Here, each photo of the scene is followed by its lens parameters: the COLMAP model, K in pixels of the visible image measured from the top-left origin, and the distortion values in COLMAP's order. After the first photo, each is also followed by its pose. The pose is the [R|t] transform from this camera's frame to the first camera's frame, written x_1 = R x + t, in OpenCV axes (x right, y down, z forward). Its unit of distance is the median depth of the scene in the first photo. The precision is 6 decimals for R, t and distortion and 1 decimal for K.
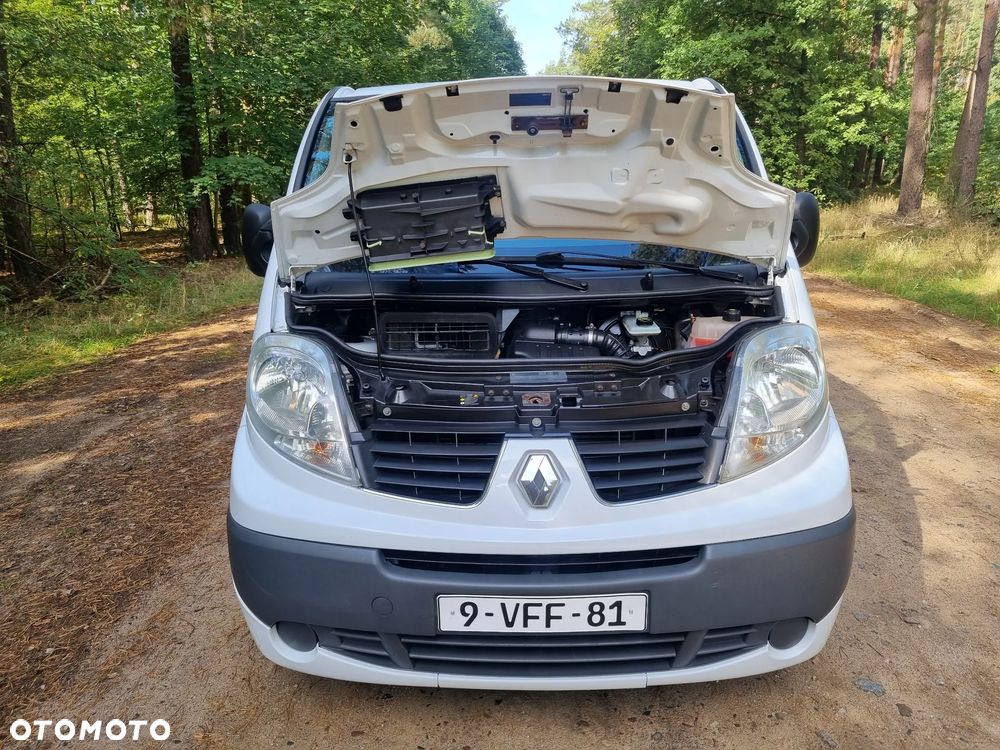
lens RADIAL K [[793.5, 0, 536.4], [0, 793.5, 370.6], [0, 0, 1]] dist [0.045720, -0.017380]
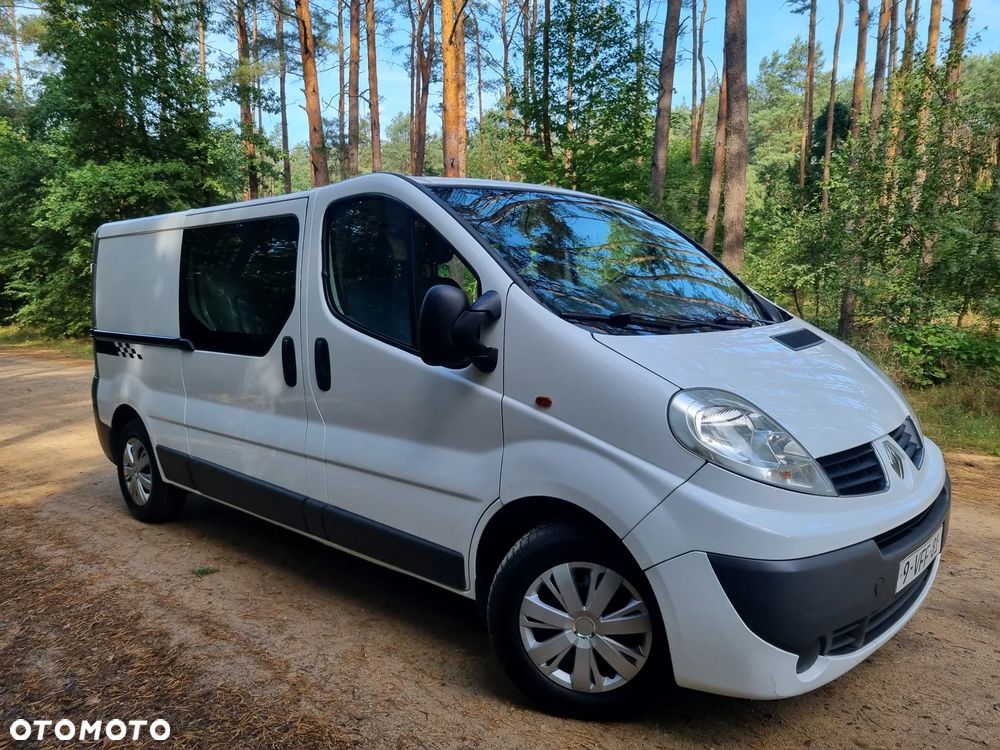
lens RADIAL K [[784.4, 0, 563.5], [0, 784.4, 363.0], [0, 0, 1]] dist [0.032297, -0.015537]
pose [[0.637691, -0.074223, 0.766708, -1.399284], [0.208852, 0.974723, -0.079348, -0.042058], [-0.741438, 0.210728, 0.637074, 0.515097]]
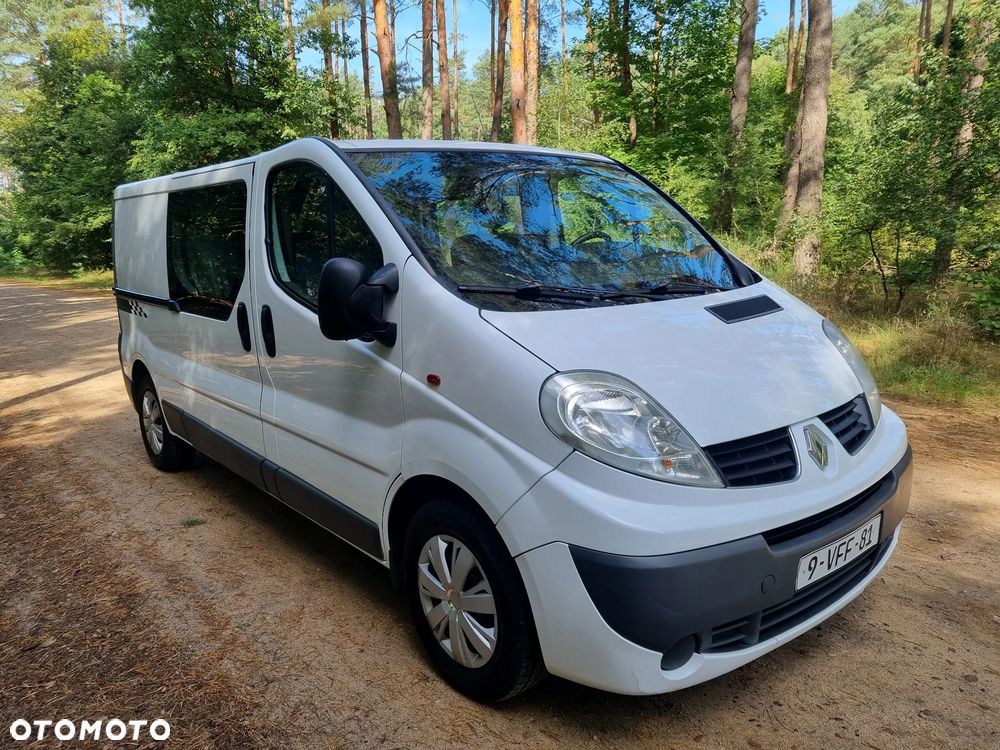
lens RADIAL K [[791.8, 0, 551.5], [0, 791.8, 360.8], [0, 0, 1]] dist [0.030139, -0.006741]
pose [[0.738546, -0.121469, 0.663170, -1.135578], [0.194220, 0.980270, -0.036745, -0.035496], [-0.645622, 0.155939, 0.747566, 0.300407]]
